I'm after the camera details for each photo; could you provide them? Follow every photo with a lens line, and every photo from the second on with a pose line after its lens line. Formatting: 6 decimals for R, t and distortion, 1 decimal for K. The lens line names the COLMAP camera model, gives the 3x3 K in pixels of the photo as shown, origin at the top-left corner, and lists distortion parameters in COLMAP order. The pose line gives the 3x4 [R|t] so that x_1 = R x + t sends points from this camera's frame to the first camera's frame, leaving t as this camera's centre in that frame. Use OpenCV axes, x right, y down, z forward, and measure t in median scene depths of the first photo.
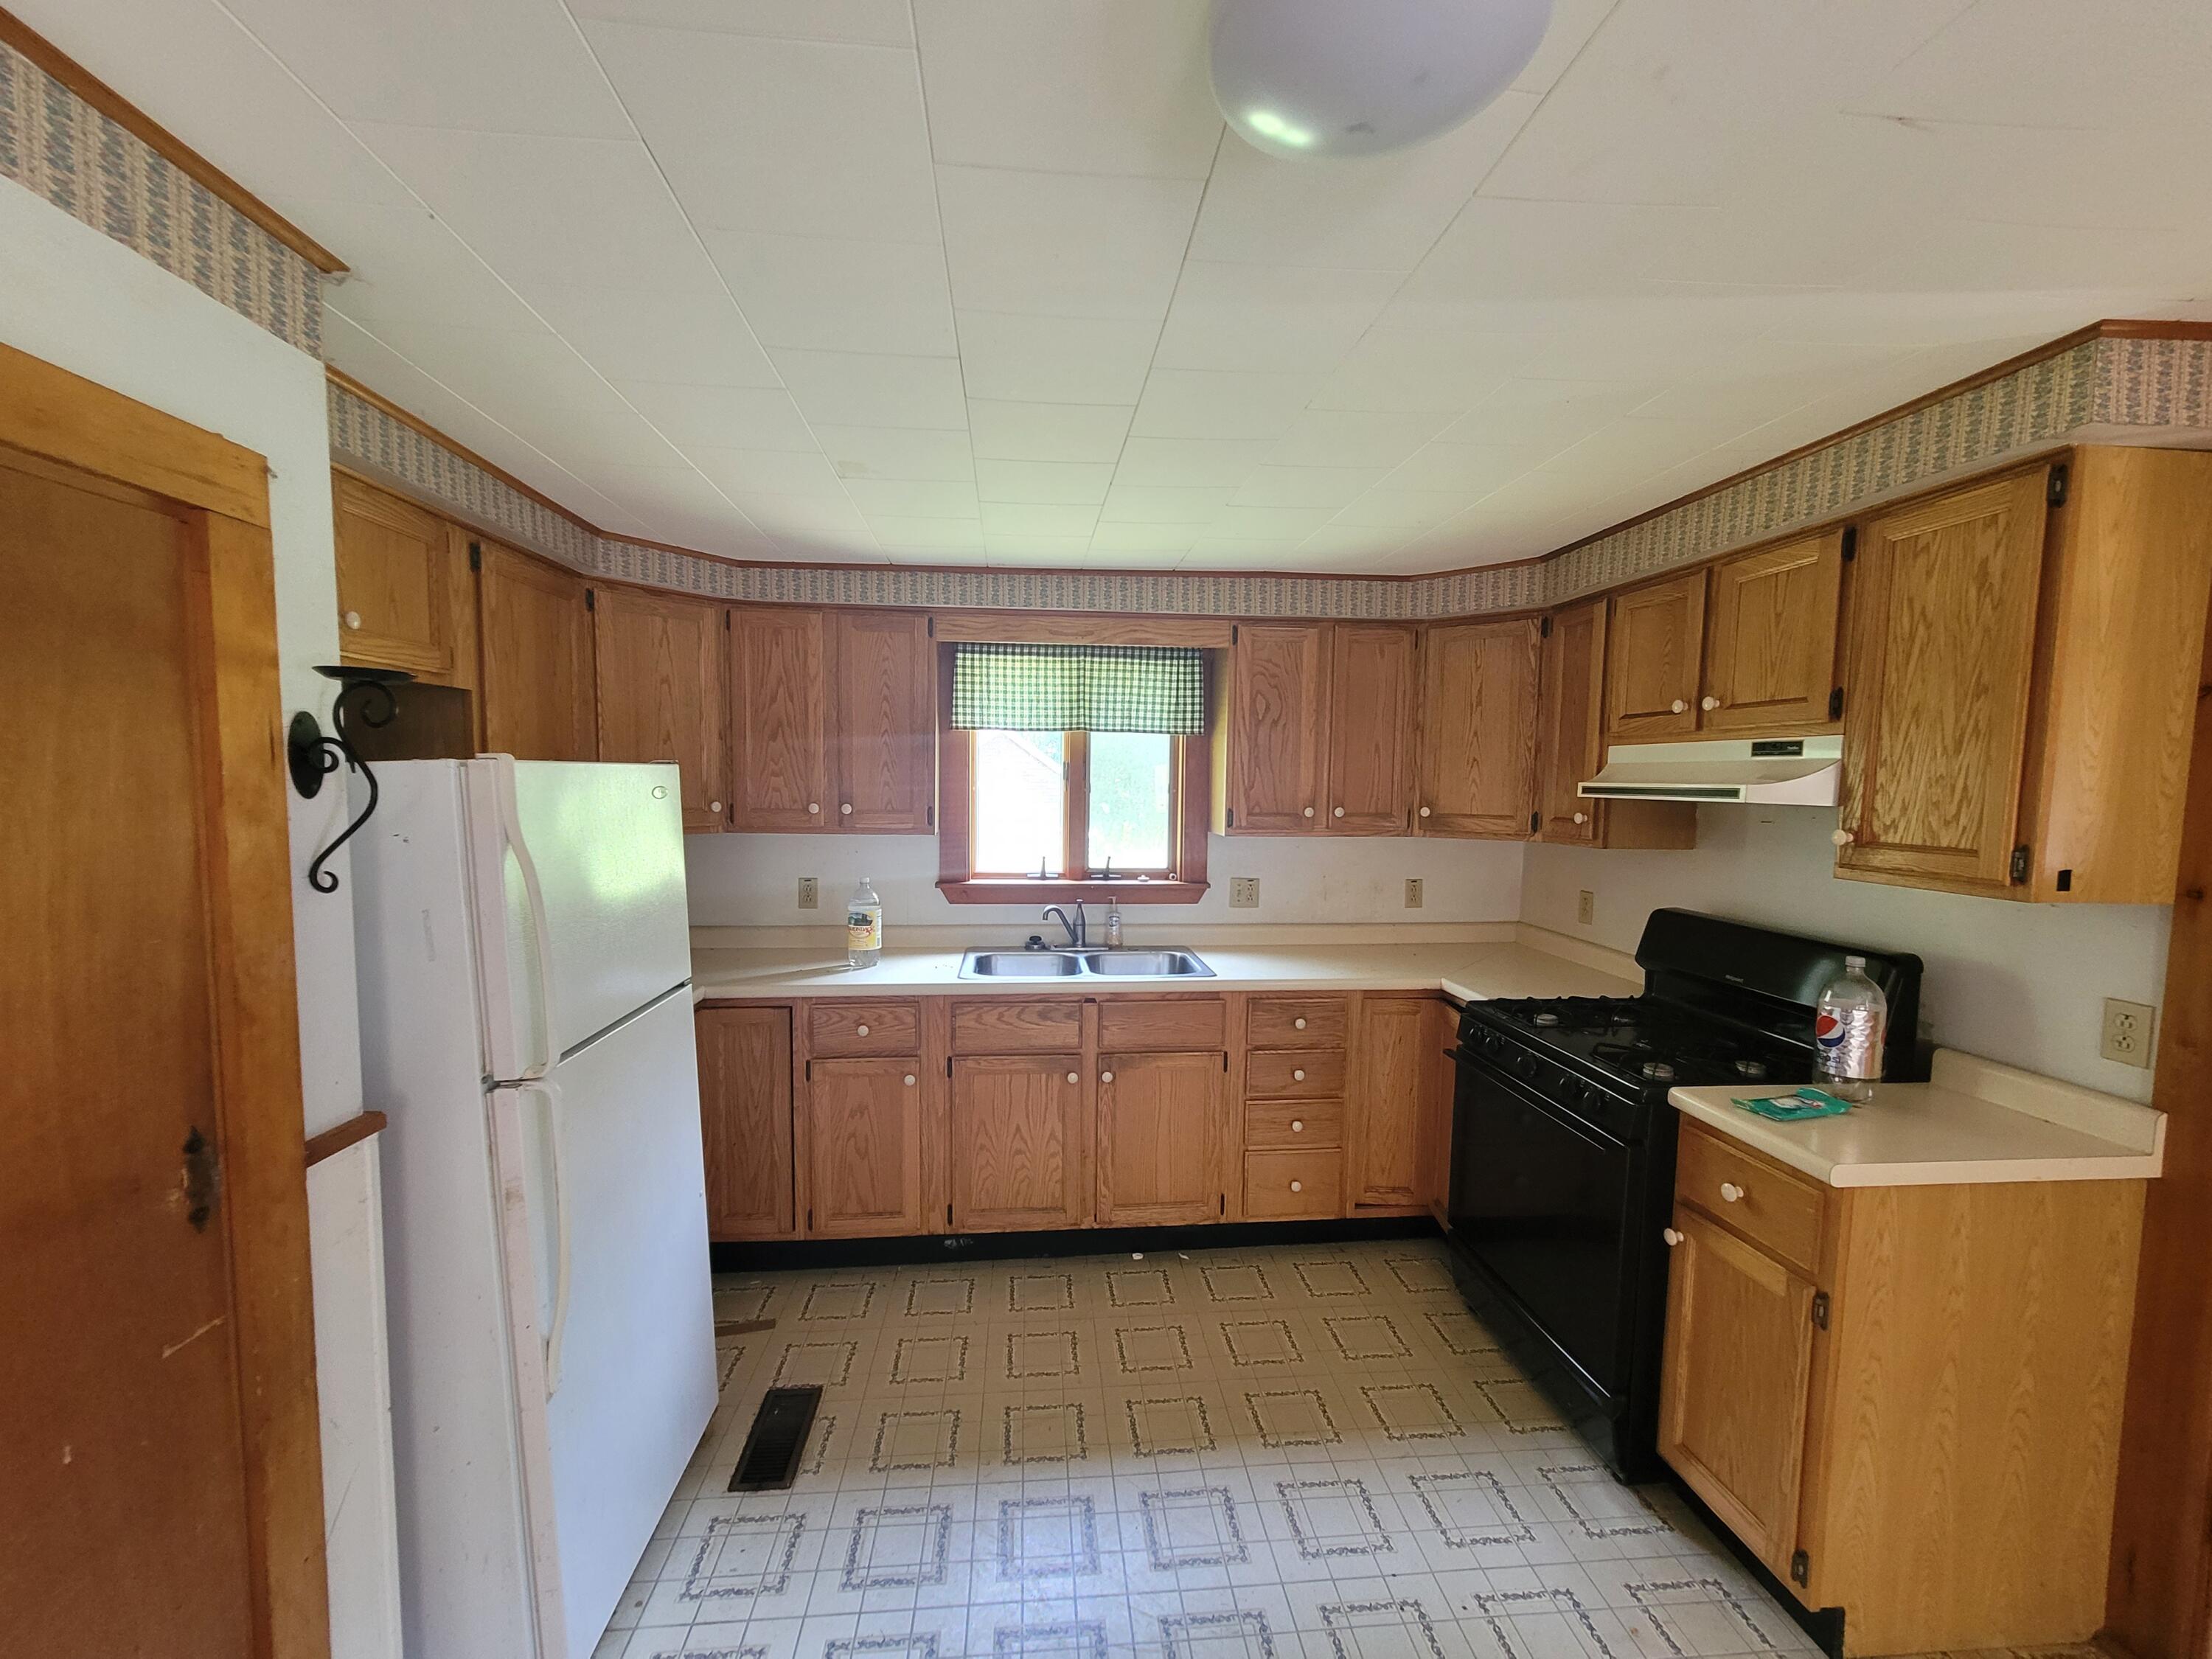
lens RADIAL K [[909.9, 0, 1096.7], [0, 909.9, 846.5], [0, 0, 1]] dist [0.000228, 0.000275]
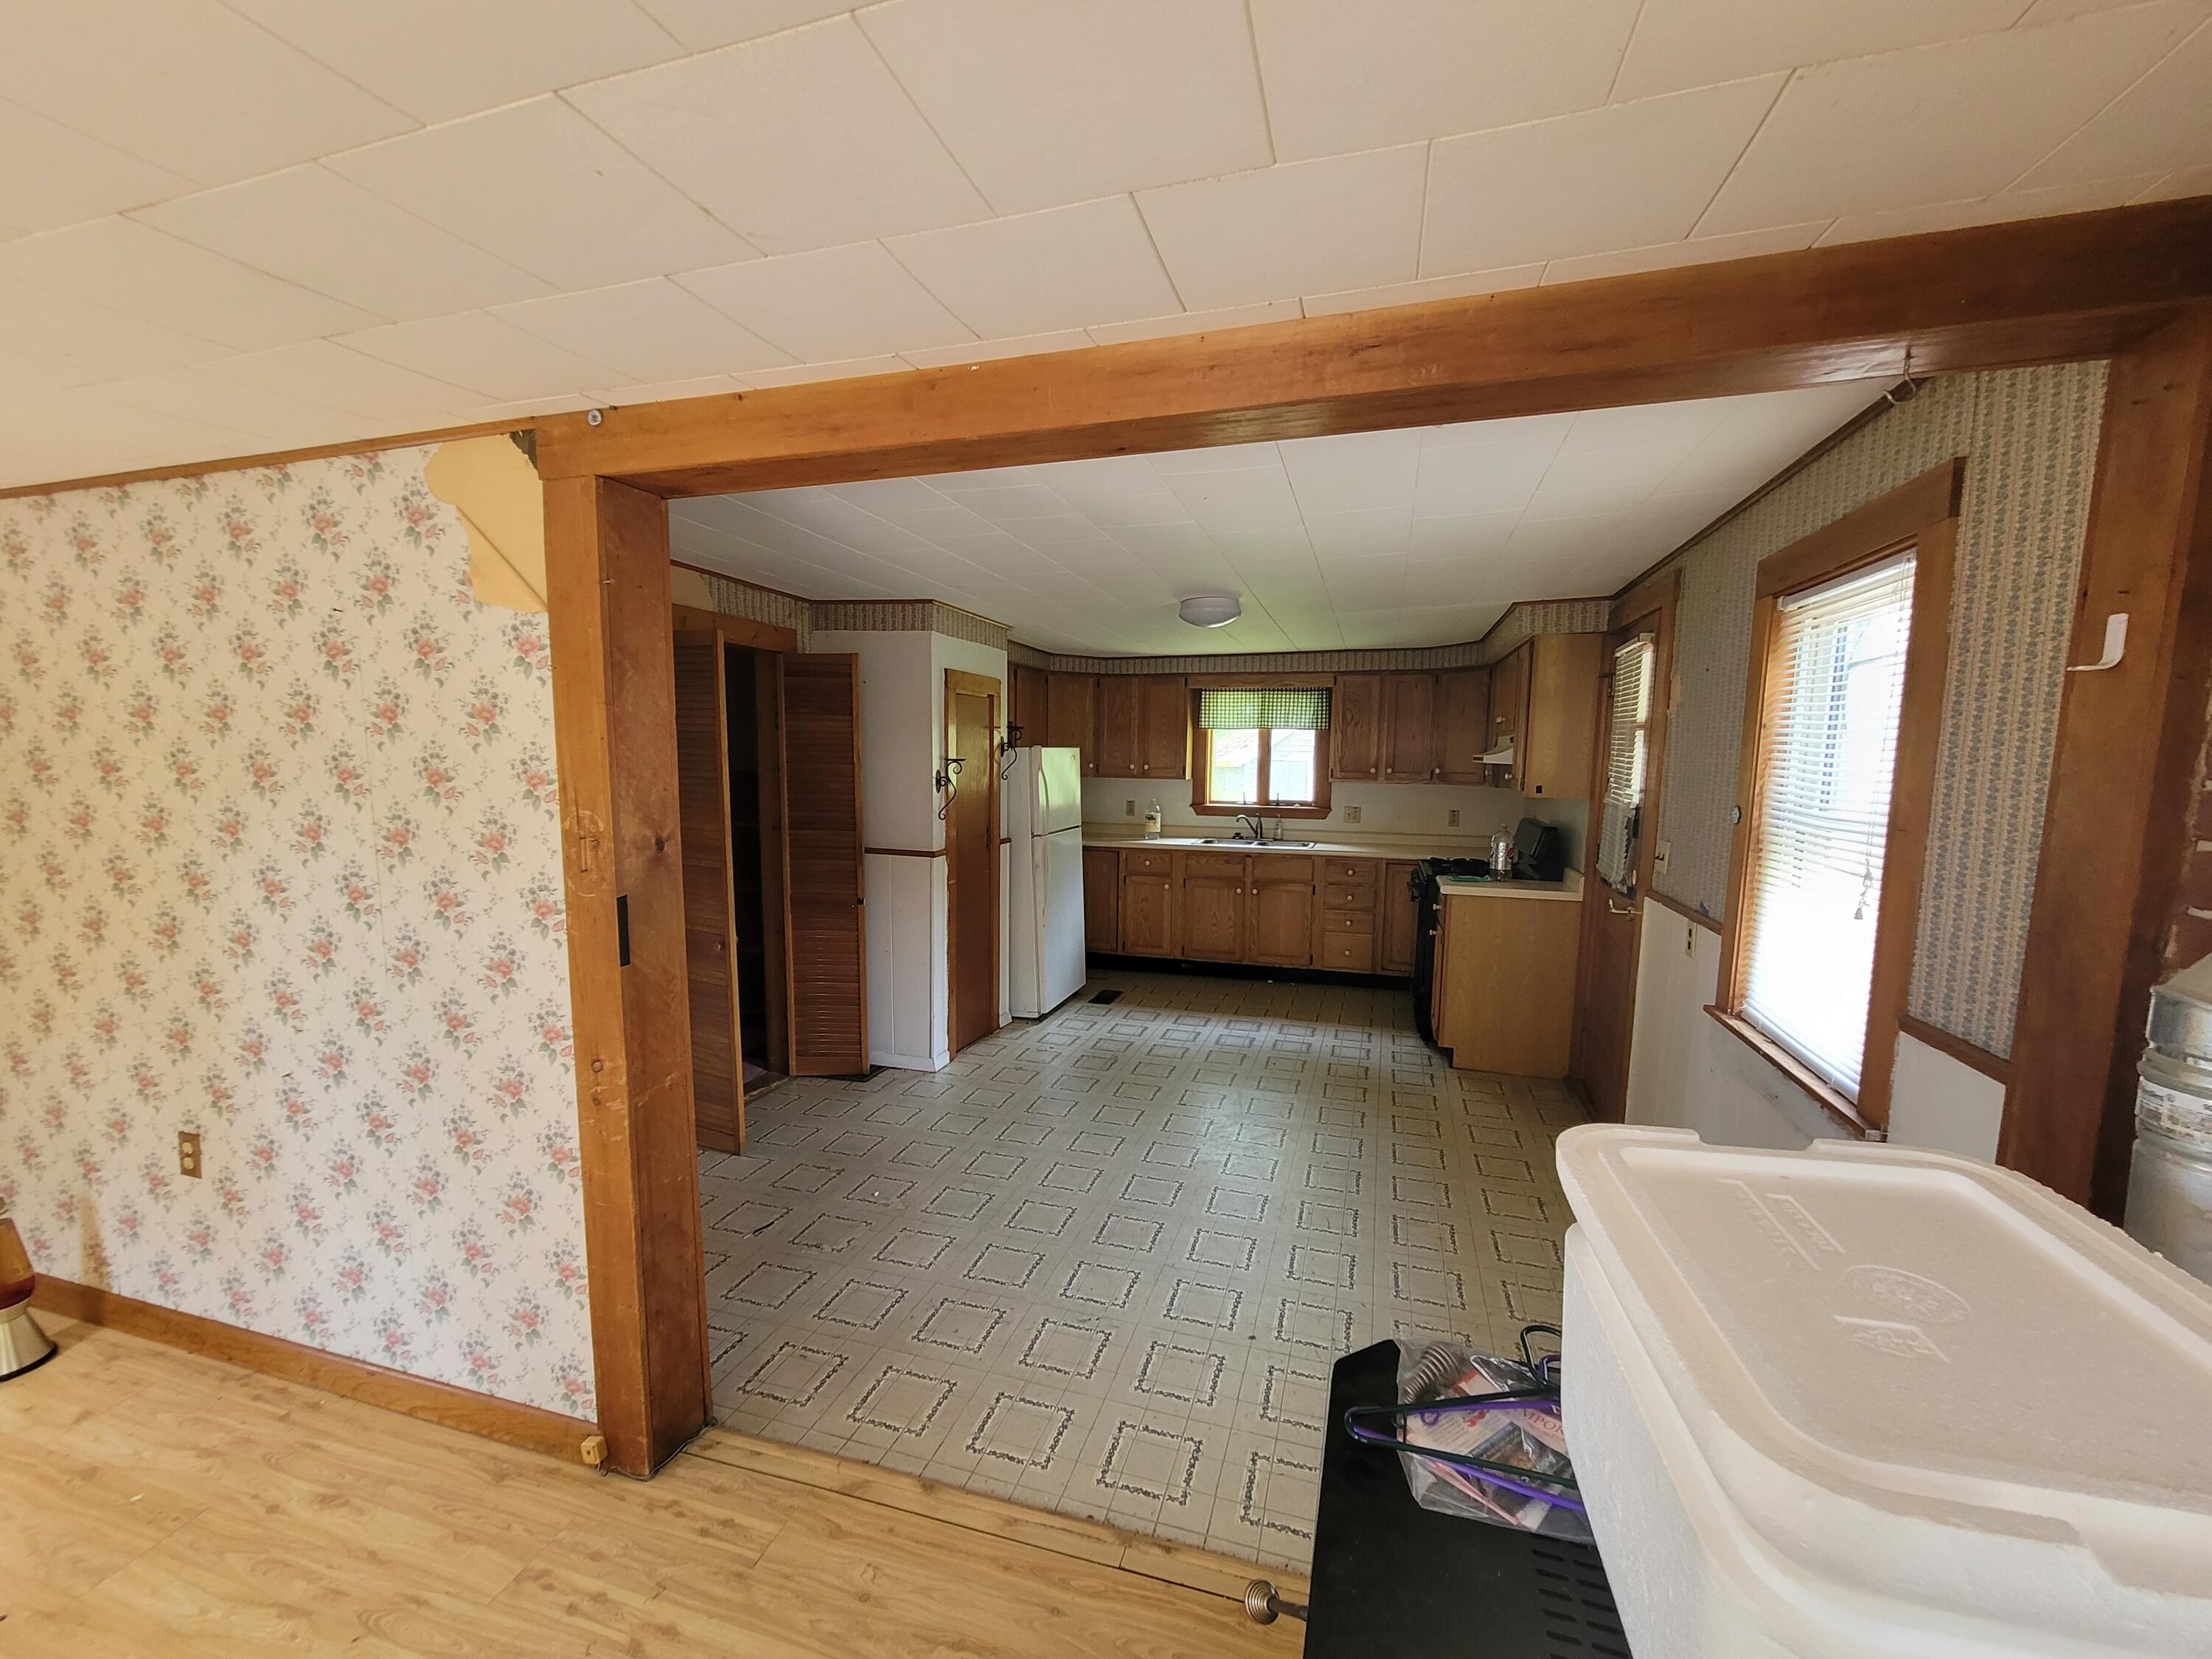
lens RADIAL K [[909.9, 0, 1096.7], [0, 909.9, 846.5], [0, 0, 1]] dist [0.000228, 0.000275]
pose [[0.924543, 0.039767, -0.378998, 0.457818], [-0.029998, 0.999049, 0.031648, 0.086046], [0.379896, -0.017891, 0.924856, -1.086233]]
